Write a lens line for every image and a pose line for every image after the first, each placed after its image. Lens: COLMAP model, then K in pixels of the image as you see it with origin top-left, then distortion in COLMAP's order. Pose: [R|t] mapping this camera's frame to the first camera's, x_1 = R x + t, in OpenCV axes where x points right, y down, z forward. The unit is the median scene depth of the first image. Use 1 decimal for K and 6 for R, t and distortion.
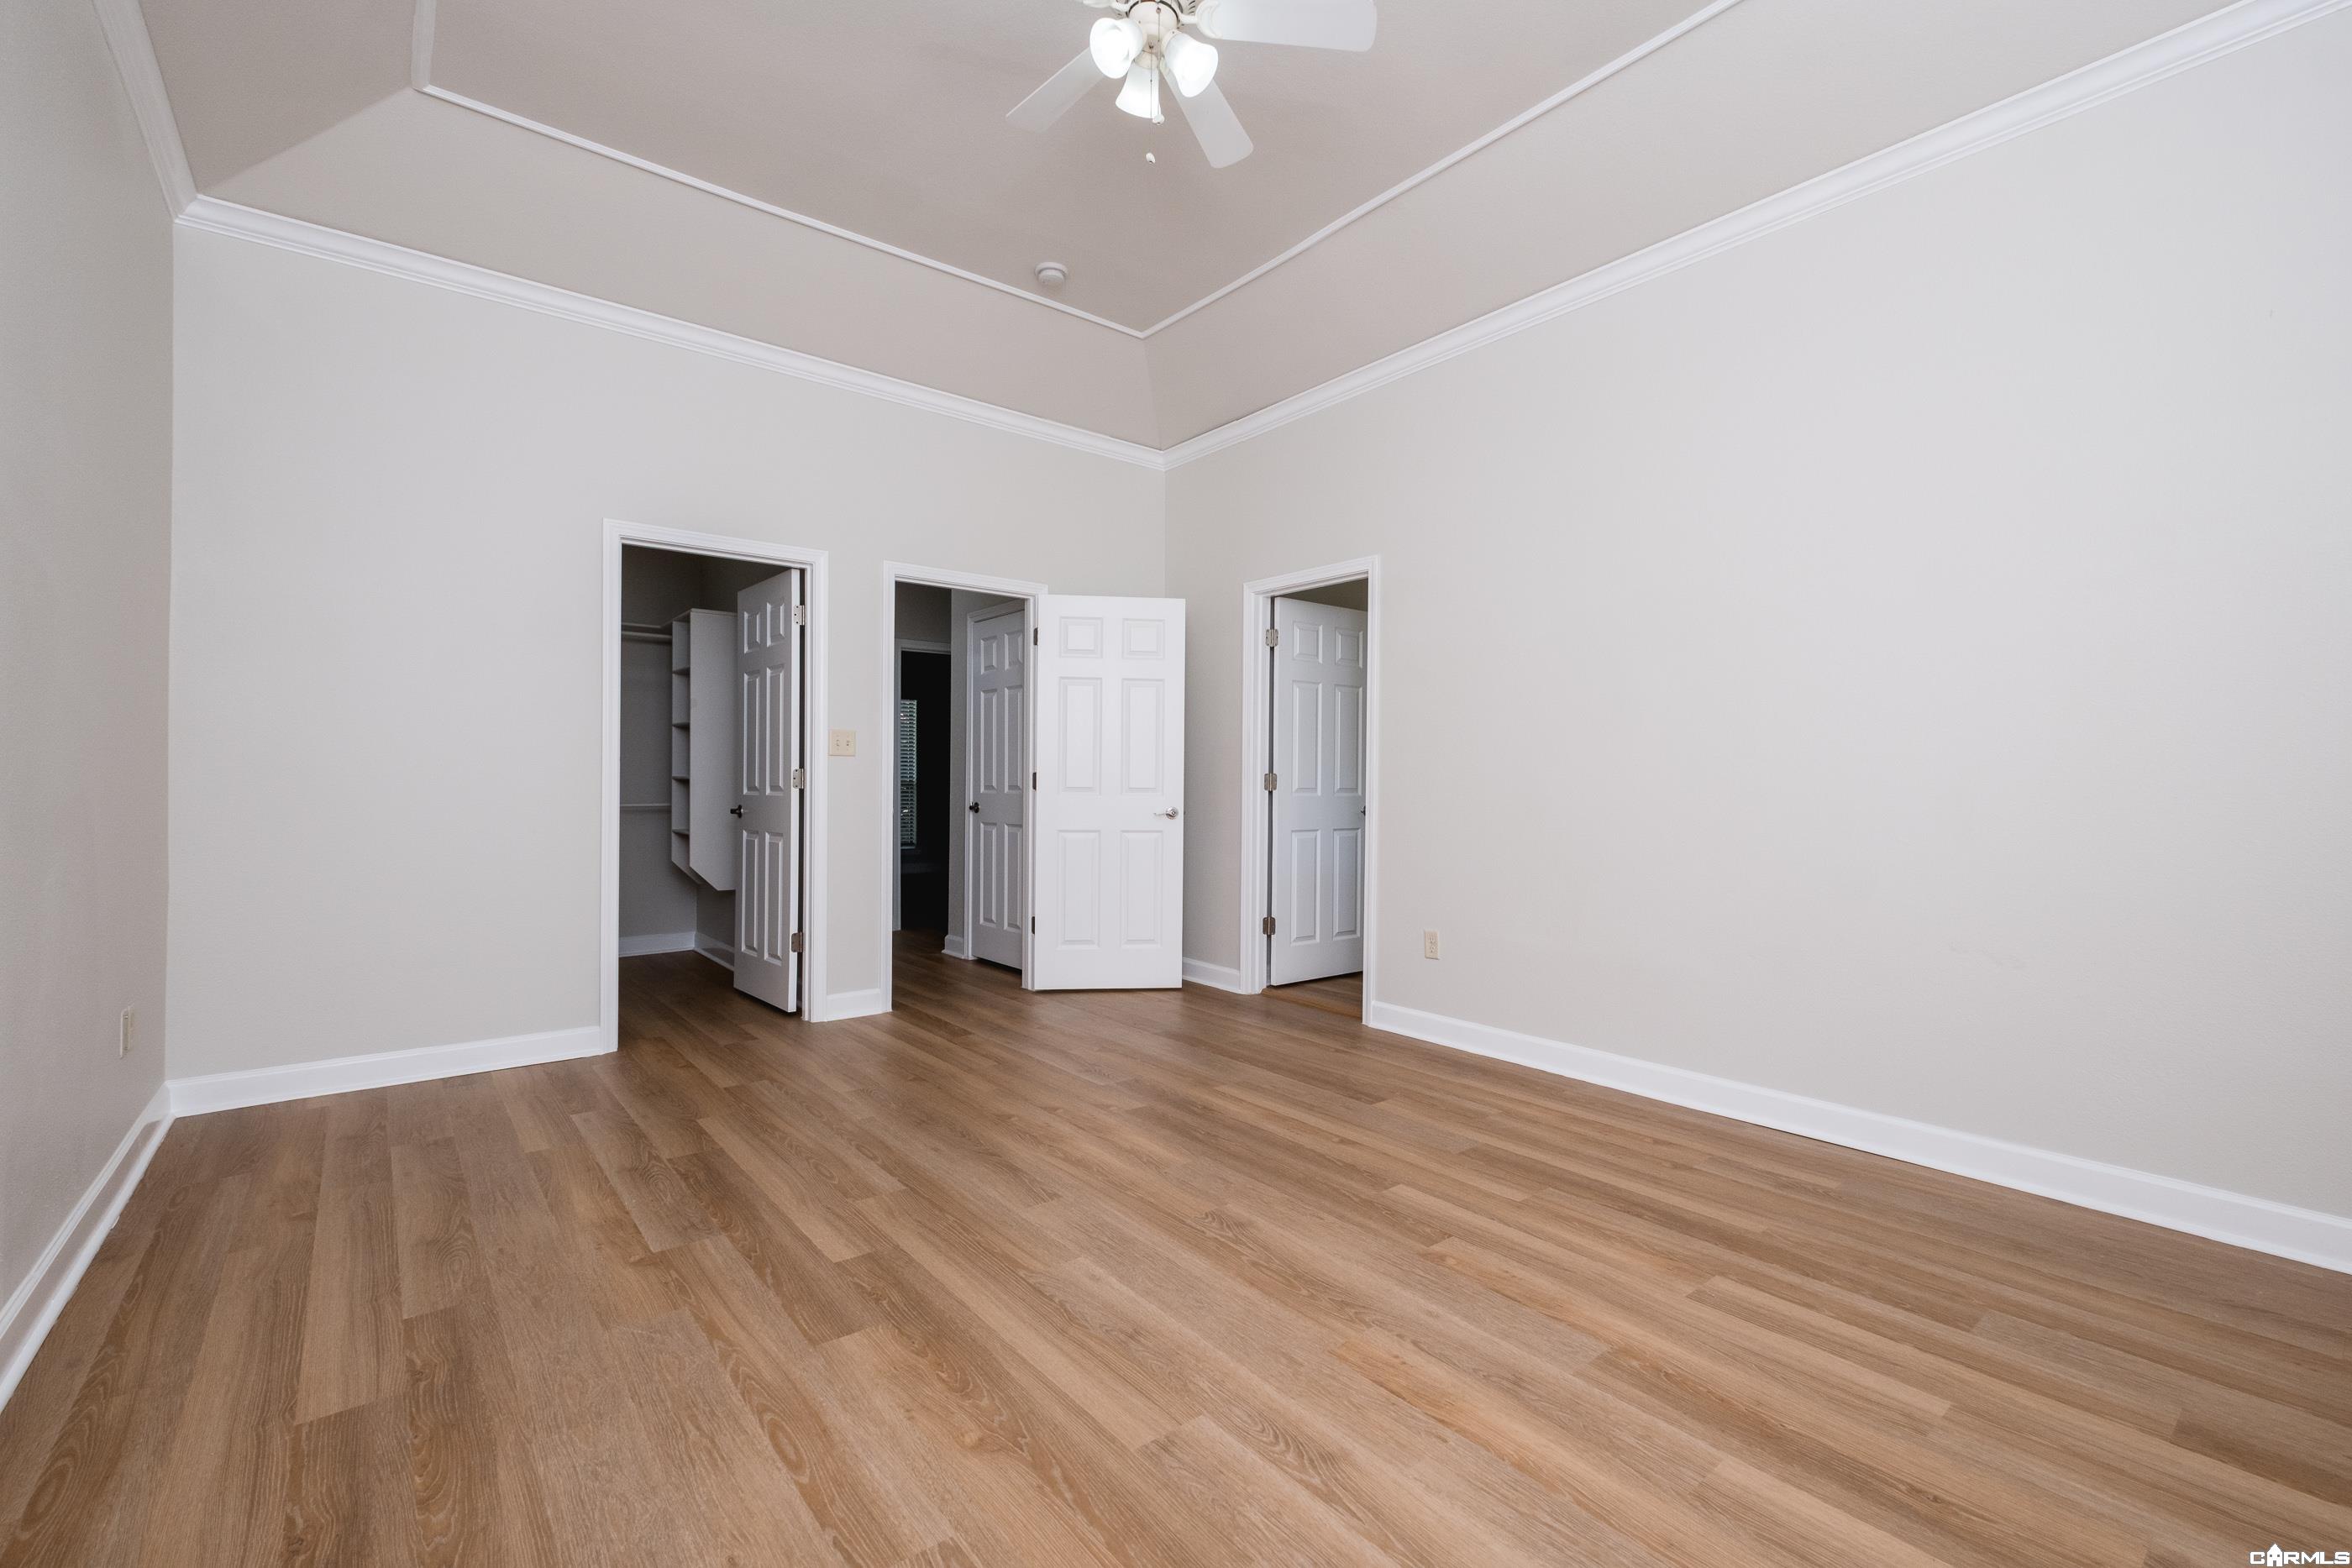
lens RADIAL K [[1055.3, 0, 1187.9], [0, 1055.3, 775.7], [0, 0, 1]] dist [0.003320, -0.001565]
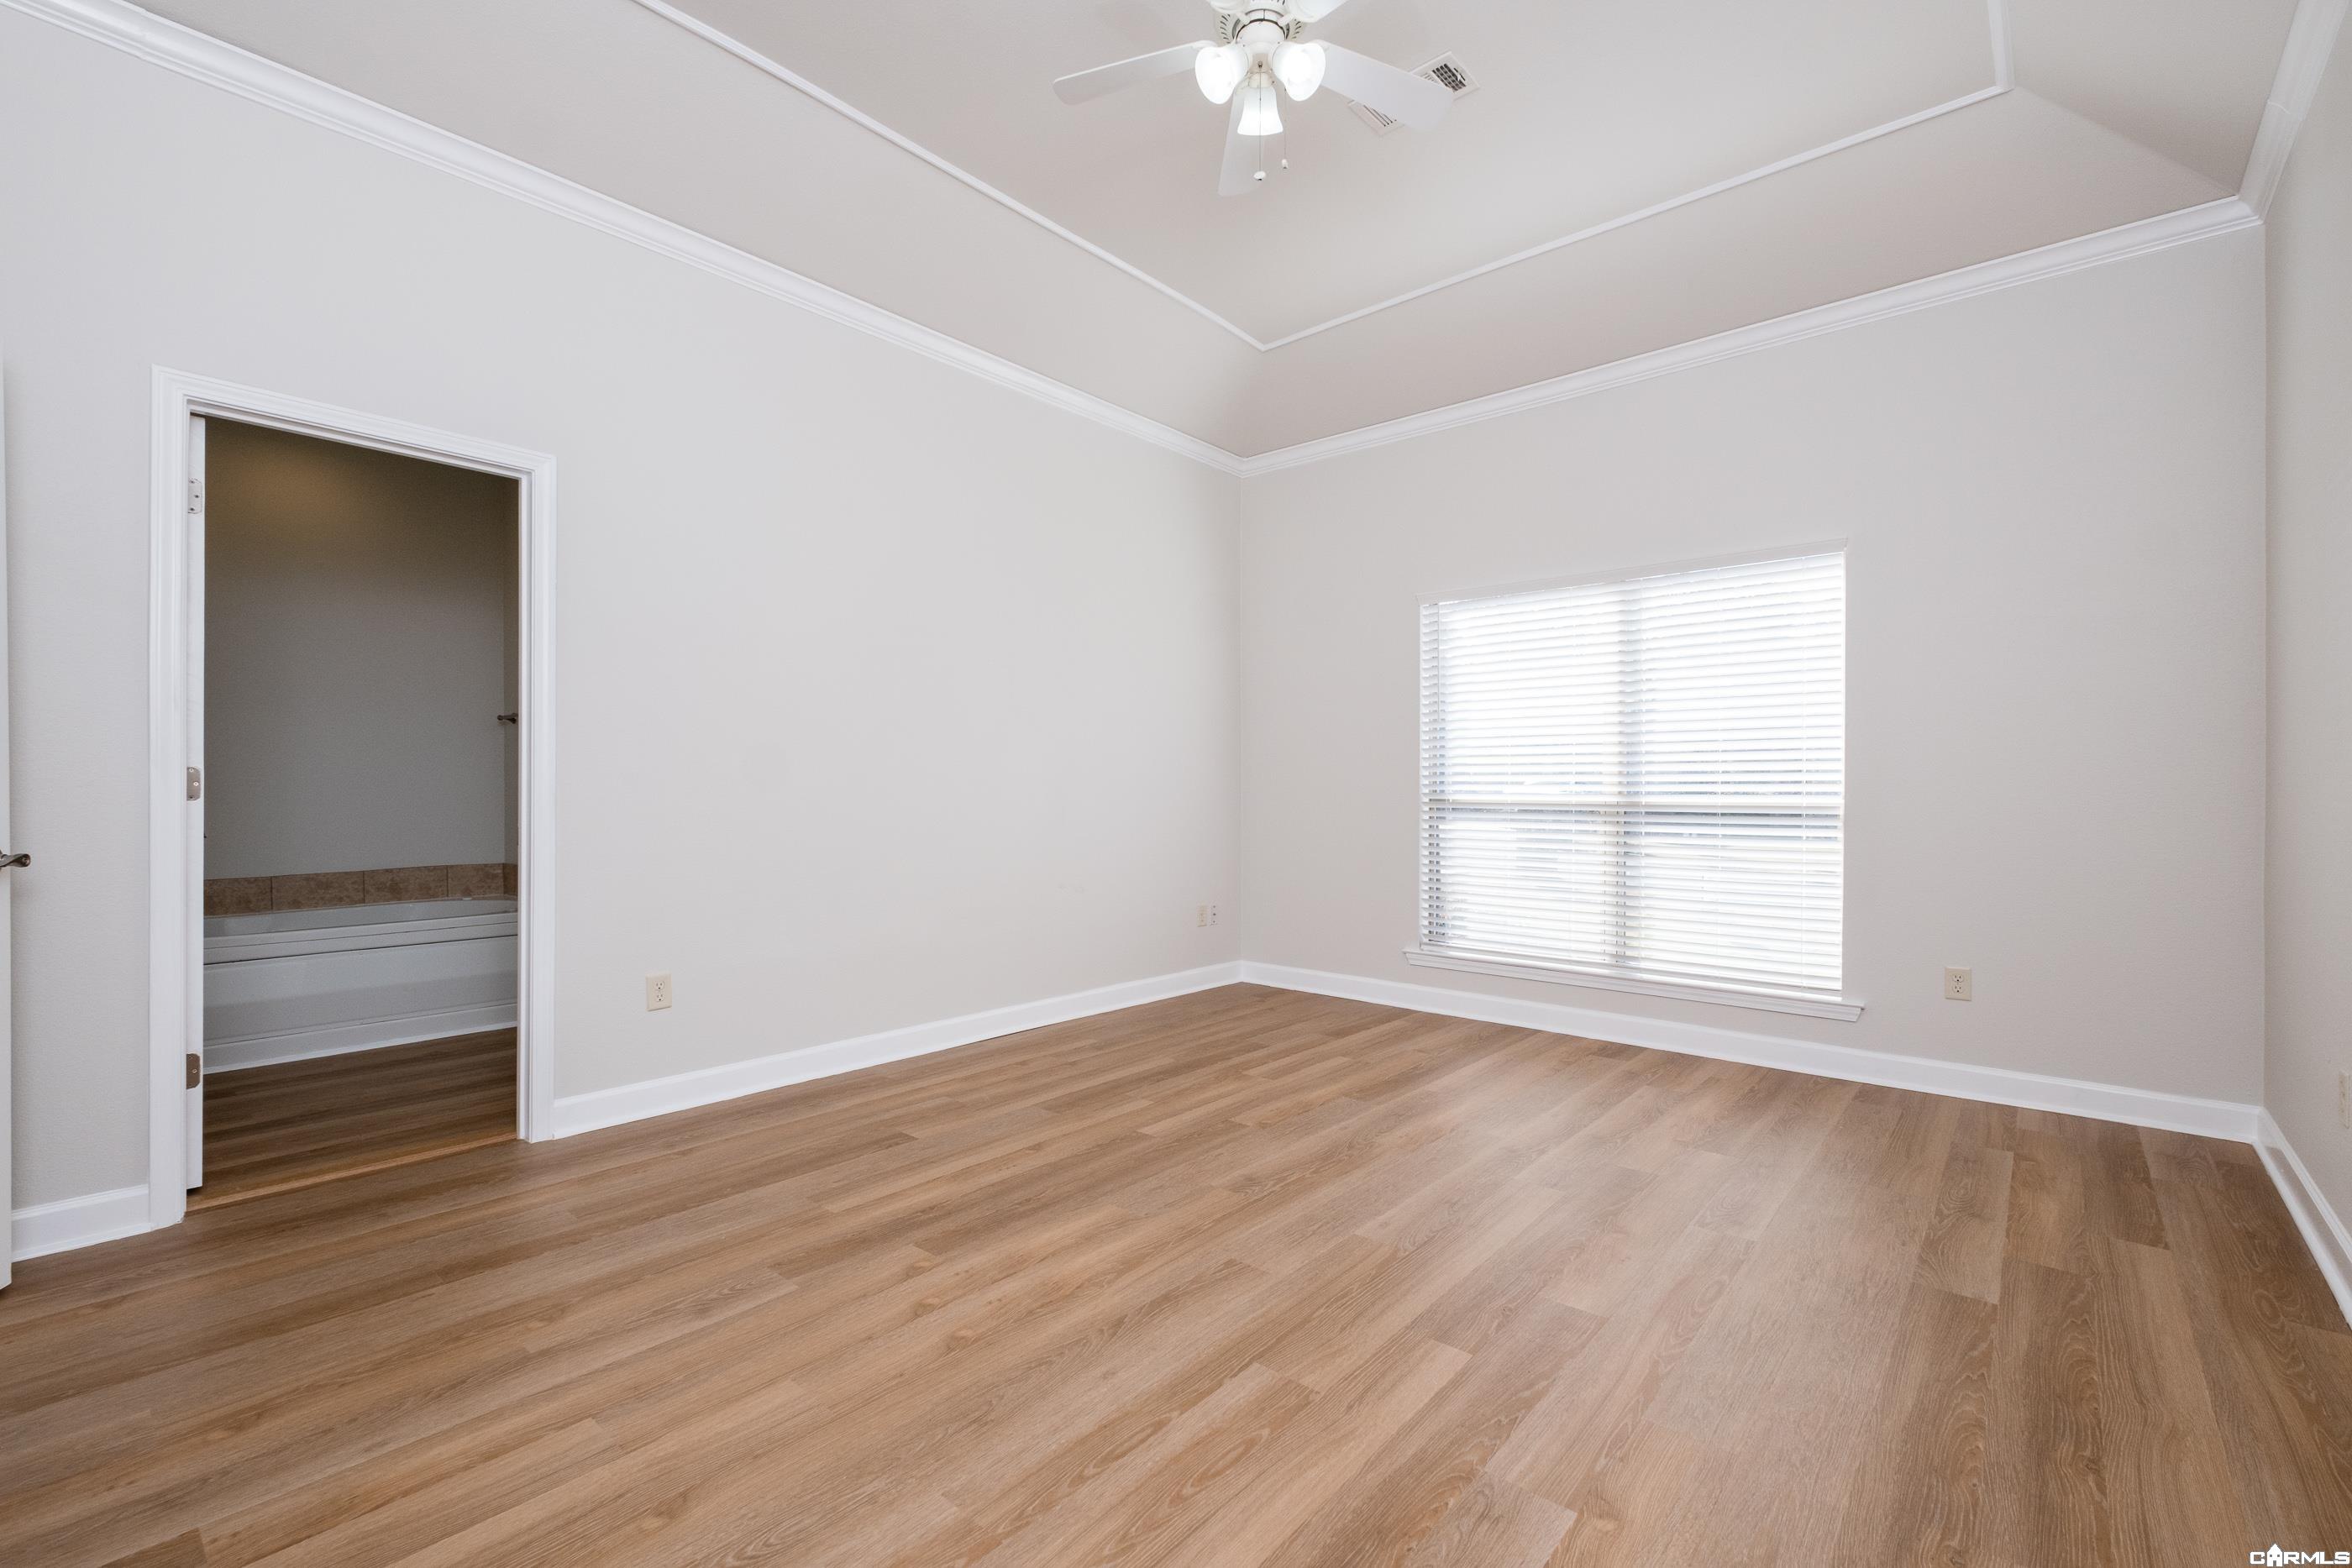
lens RADIAL K [[1019.5, 0, 1205.0], [0, 1019.5, 803.7], [0, 0, 1]] dist [0.004806, -0.005735]
pose [[-0.214384, -0.021466, 0.976513, -1.028765], [-0.009664, 0.999756, 0.019855, 0.000197], [-0.976702, -0.005180, -0.214539, 1.318527]]
